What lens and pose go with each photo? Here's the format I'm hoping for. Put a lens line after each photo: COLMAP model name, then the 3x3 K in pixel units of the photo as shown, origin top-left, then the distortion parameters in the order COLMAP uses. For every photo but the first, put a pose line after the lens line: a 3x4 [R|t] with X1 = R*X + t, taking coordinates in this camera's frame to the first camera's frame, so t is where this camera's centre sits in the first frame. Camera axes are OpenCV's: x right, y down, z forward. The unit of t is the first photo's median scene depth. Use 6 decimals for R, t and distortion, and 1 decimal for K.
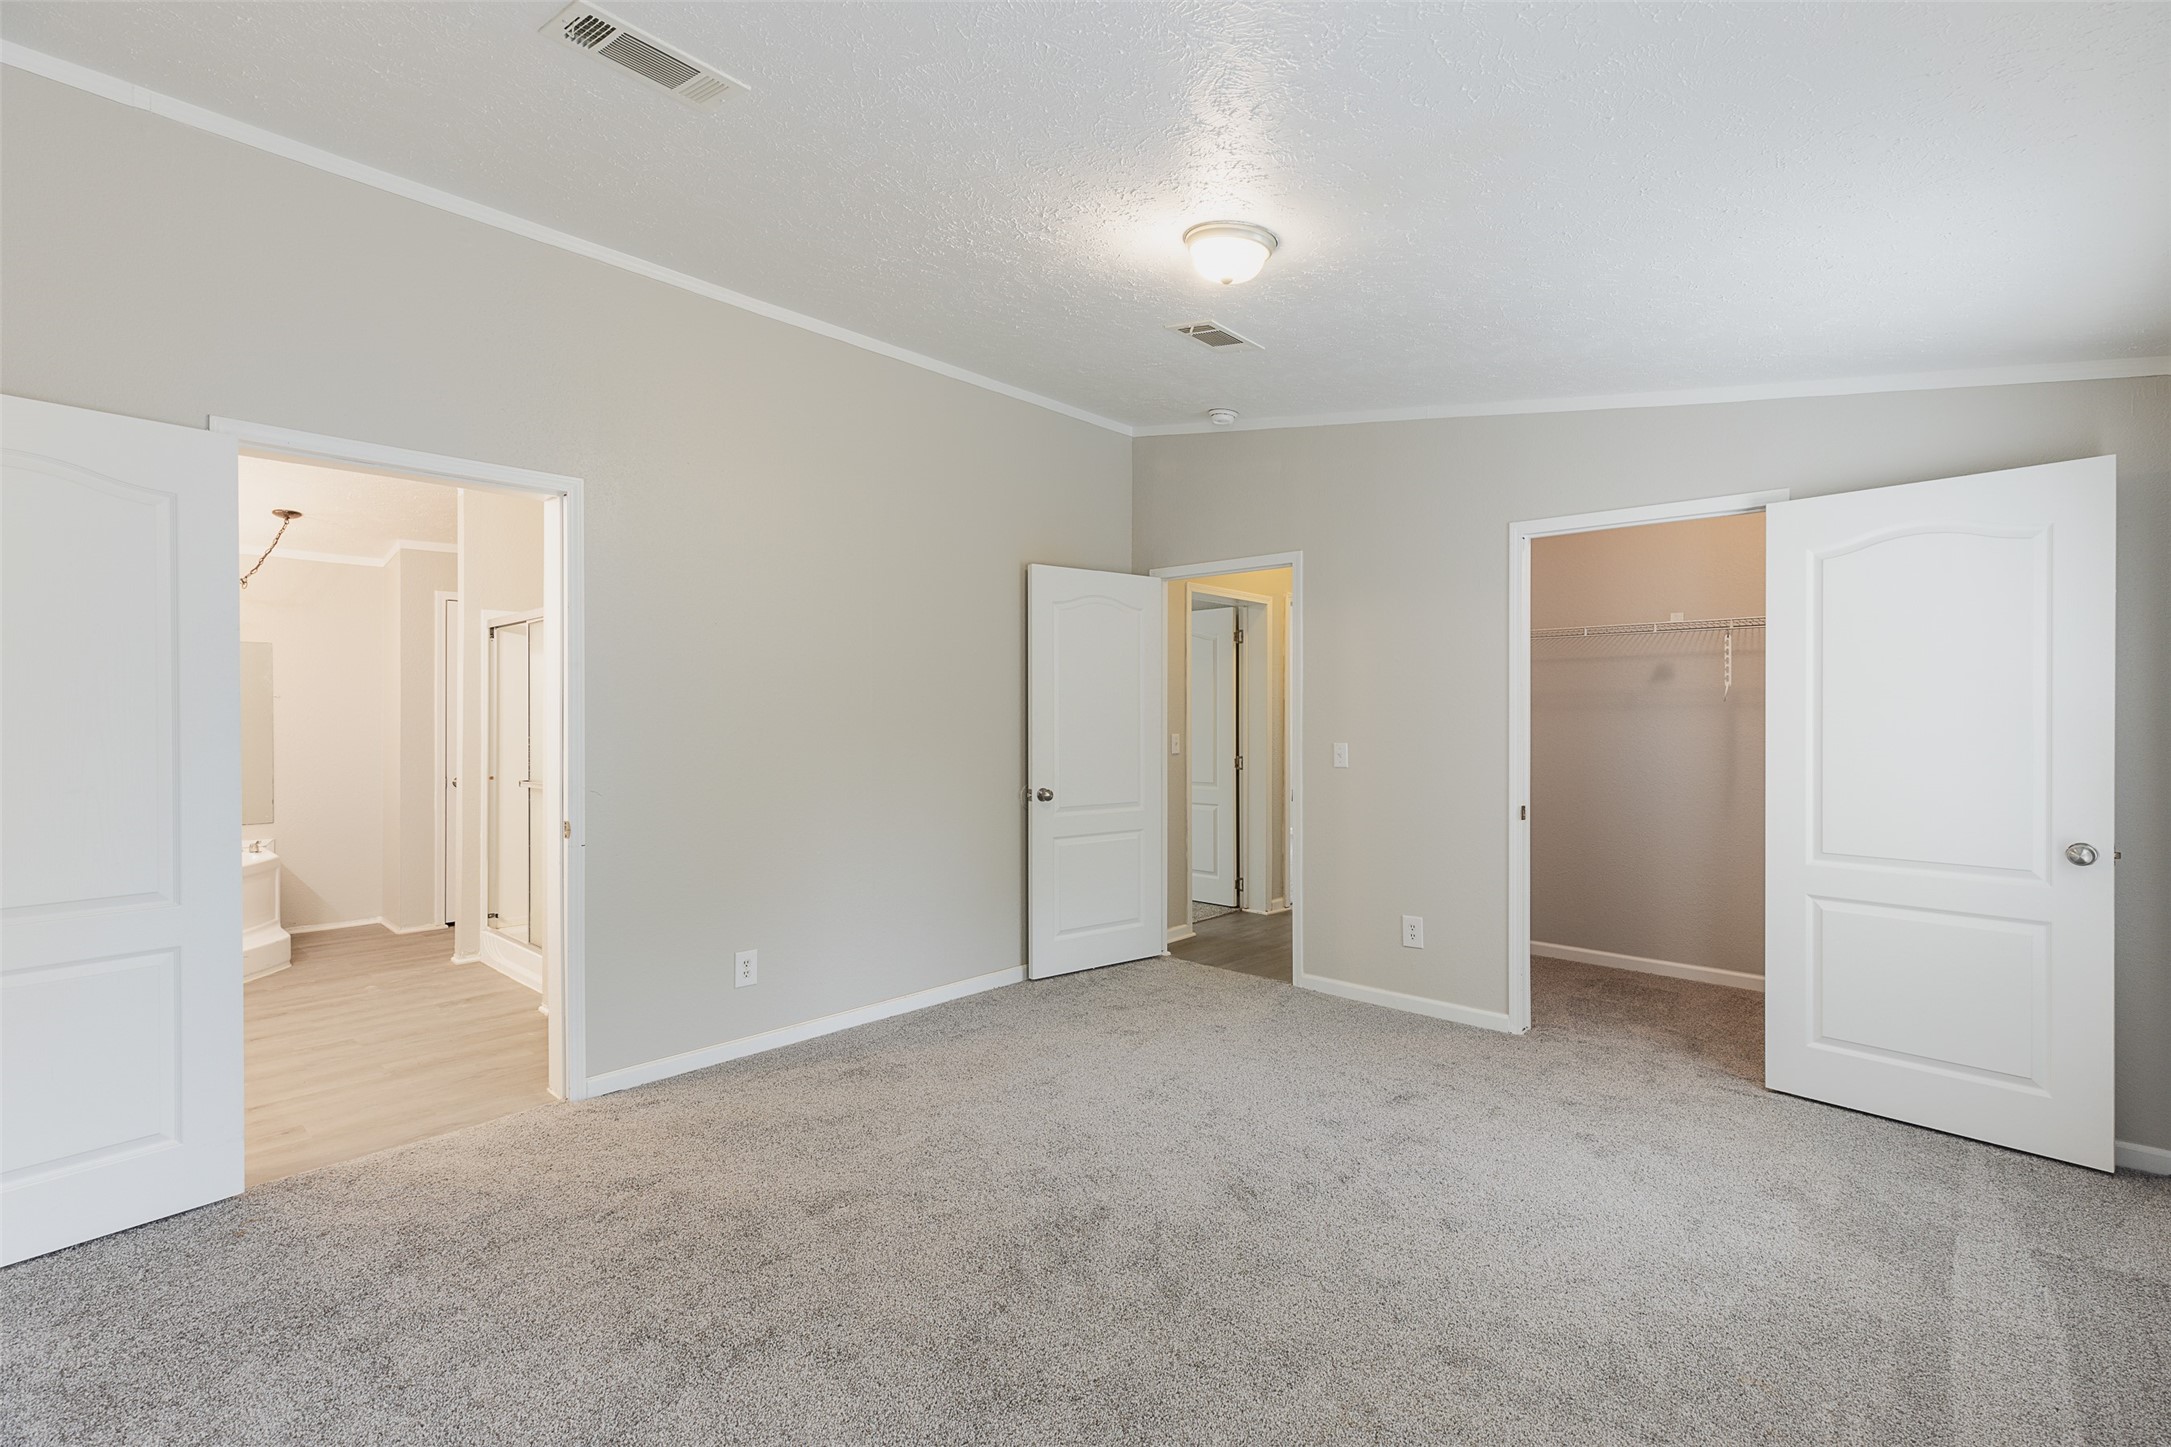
lens RADIAL K [[970.7, 0, 1085.5], [0, 970.7, 723.5], [0, 0, 1]] dist [0.001784, 0.000162]
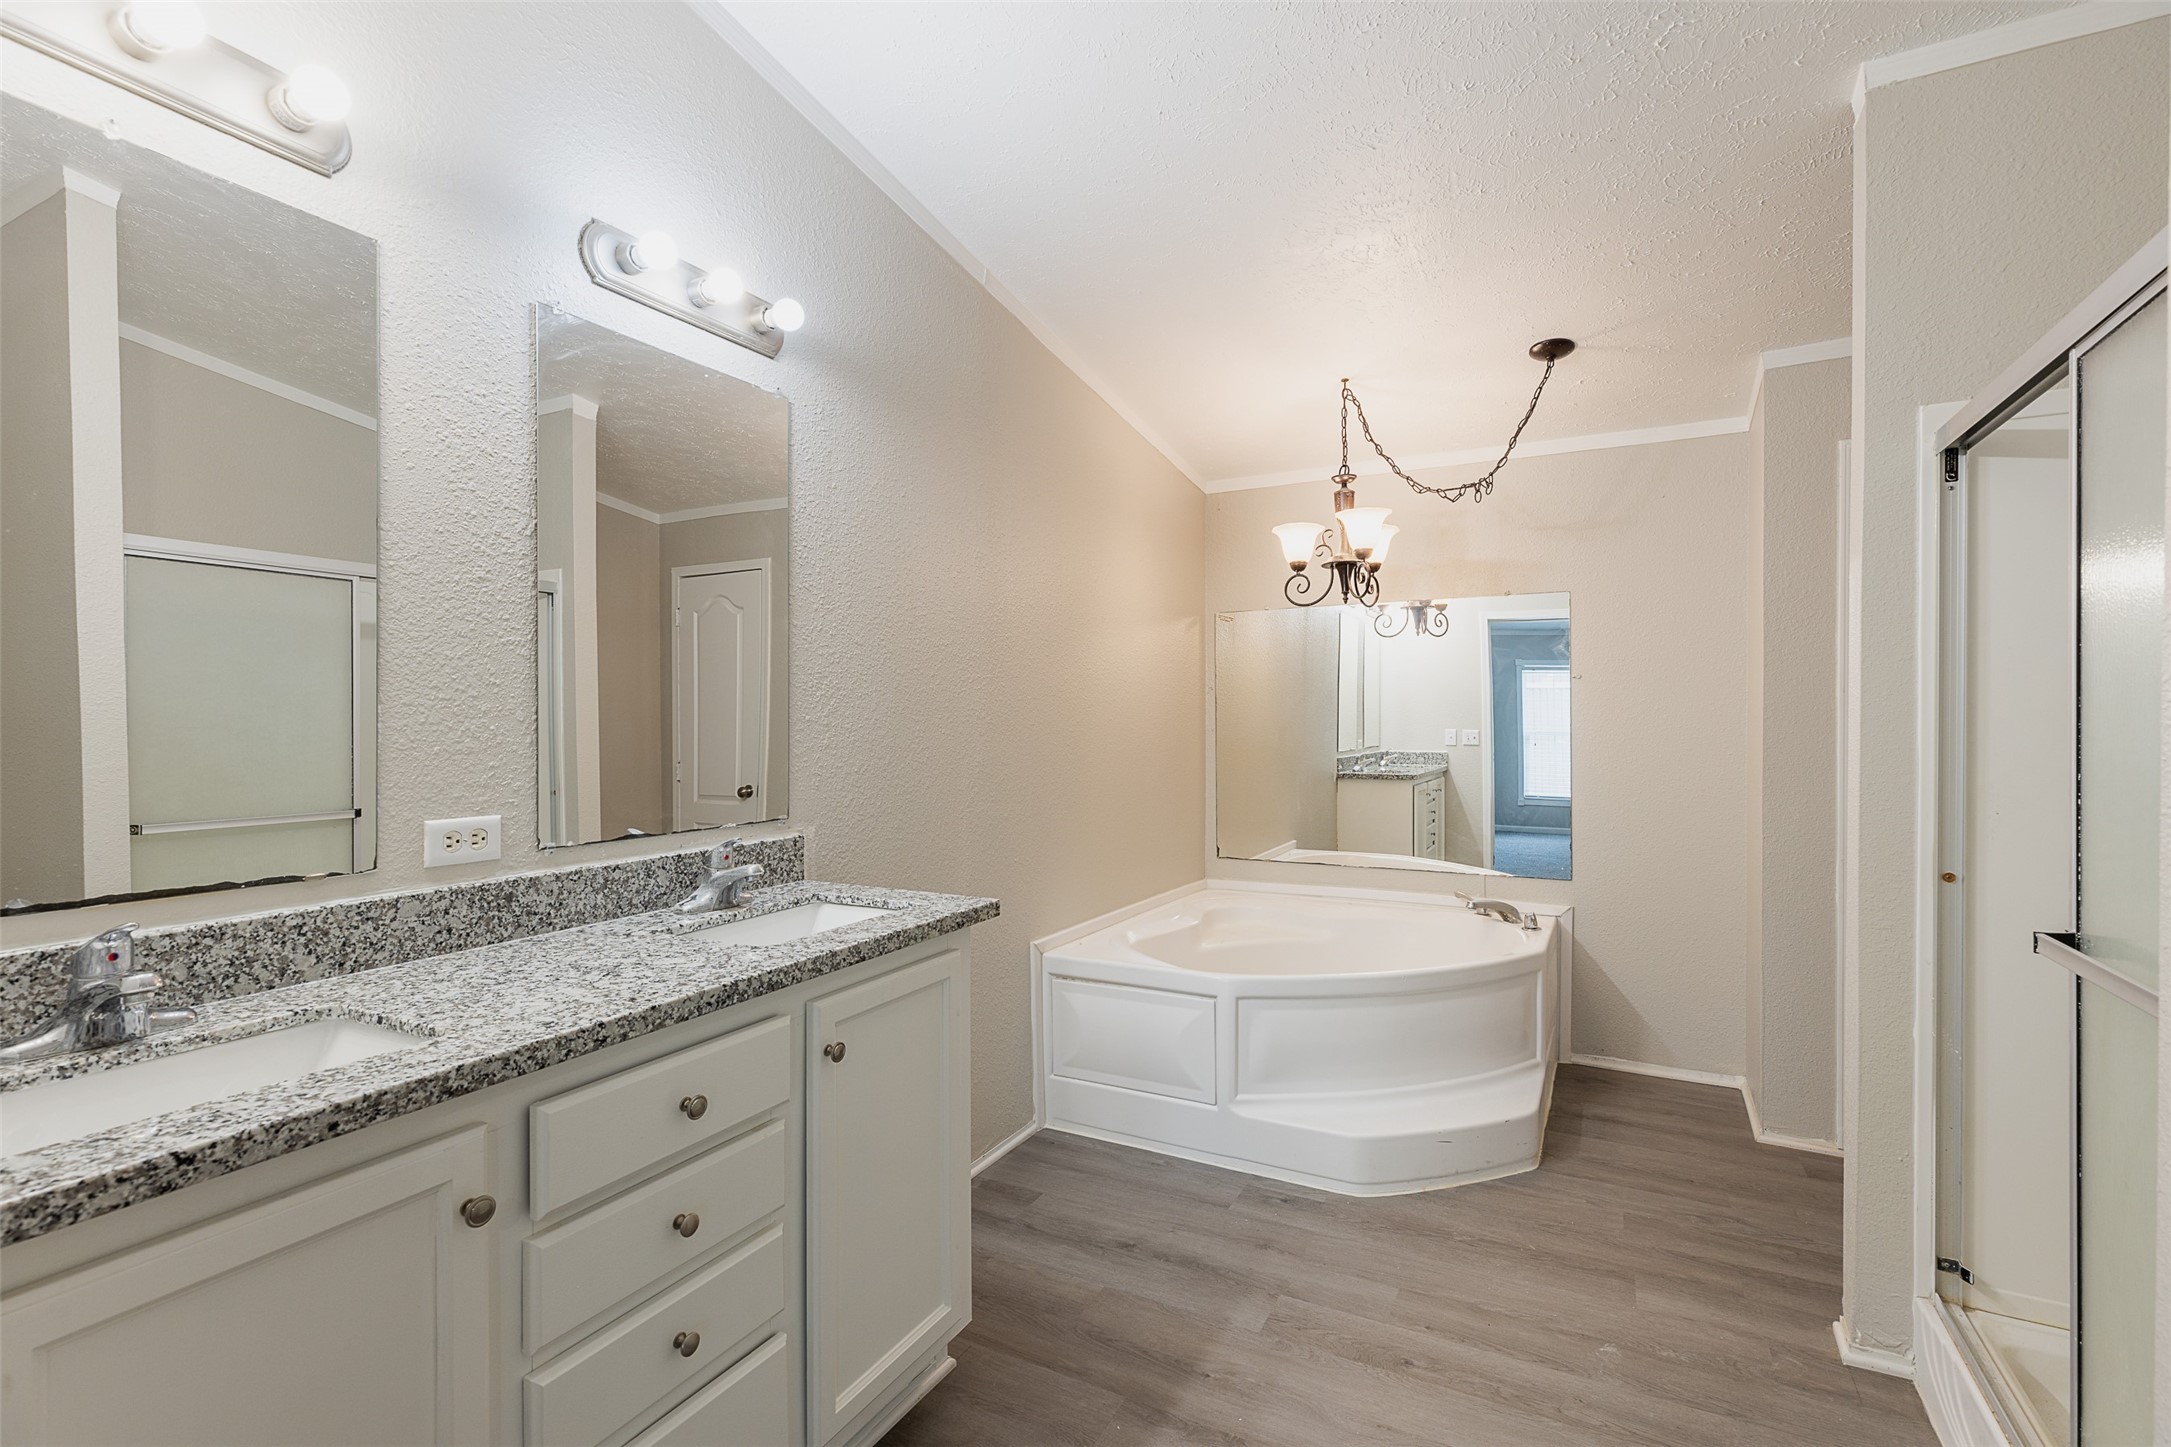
lens RADIAL K [[970.7, 0, 1085.5], [0, 970.7, 723.5], [0, 0, 1]] dist [0.001784, 0.000162]
pose [[0.248789, 0.003981, -0.968550, -0.345117], [0.000406, 0.999991, 0.004215, -0.001773], [0.968558, -0.001442, 0.248785, 0.604152]]
